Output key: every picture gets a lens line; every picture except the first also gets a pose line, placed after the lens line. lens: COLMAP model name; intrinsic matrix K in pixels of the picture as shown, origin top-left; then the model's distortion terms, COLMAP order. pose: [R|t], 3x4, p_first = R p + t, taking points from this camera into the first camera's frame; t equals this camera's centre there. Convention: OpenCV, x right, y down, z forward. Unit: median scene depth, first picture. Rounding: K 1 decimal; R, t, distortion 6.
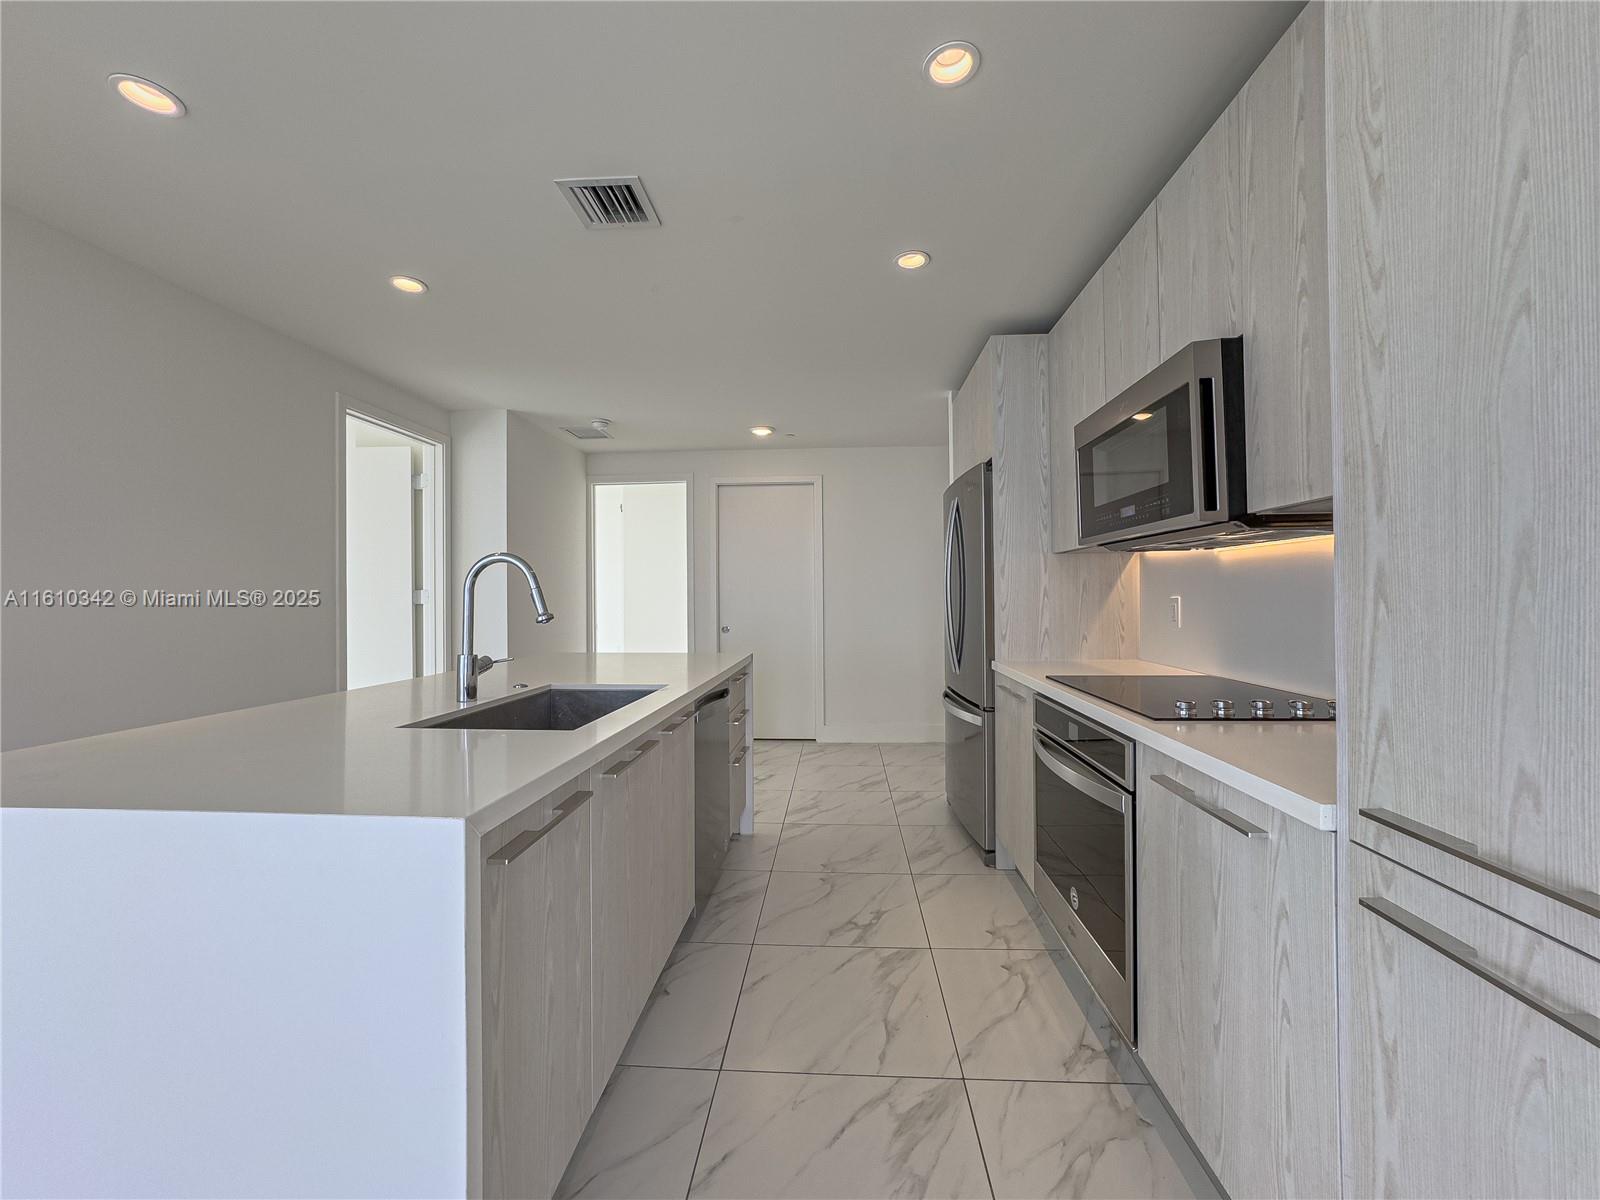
lens RADIAL K [[653.0, 0, 804.7], [0, 653.0, 592.6], [0, 0, 1]] dist [-0.030659, 0.014146]
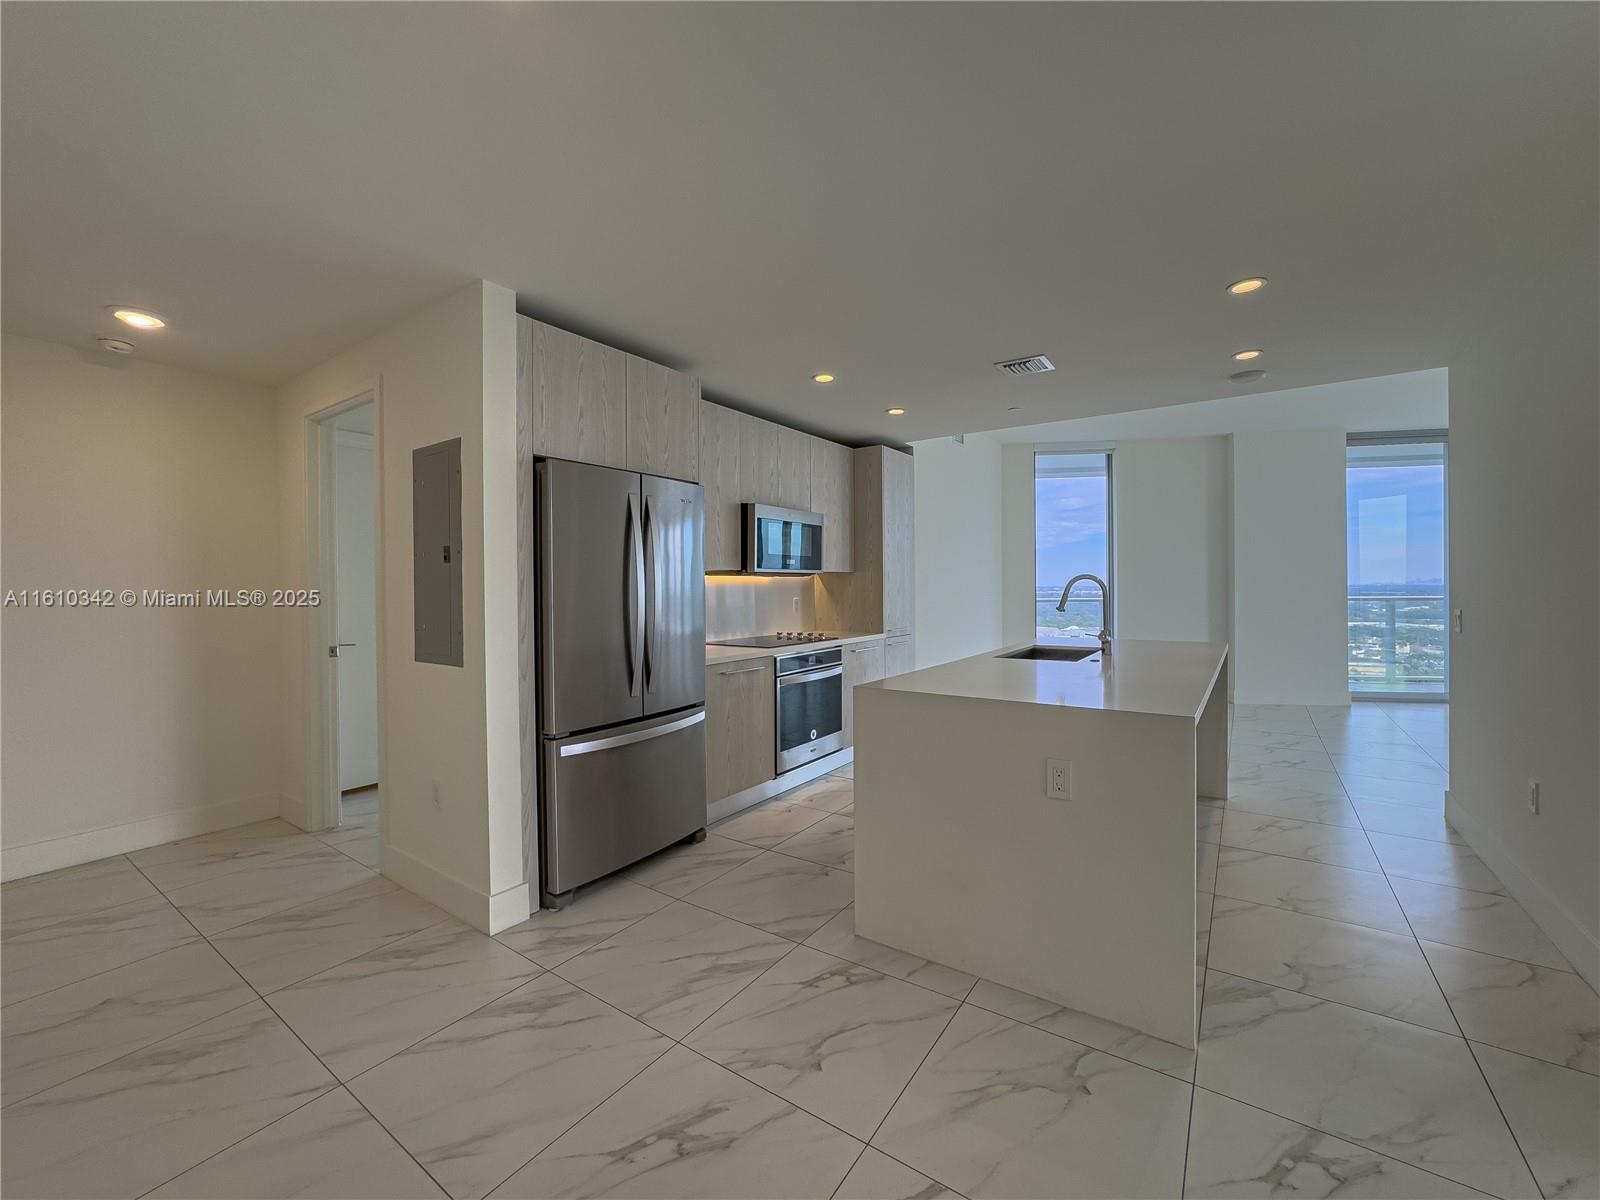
lens RADIAL K [[653.0, 0, 795.7], [0, 653.0, 589.2], [0, 0, 1]] dist [-0.030659, 0.014146]
pose [[-0.849627, 0.013126, 0.527221, -0.598870], [0.012128, 0.999912, -0.005349, -0.013346], [-0.527245, 0.001849, -0.849712, 2.434870]]
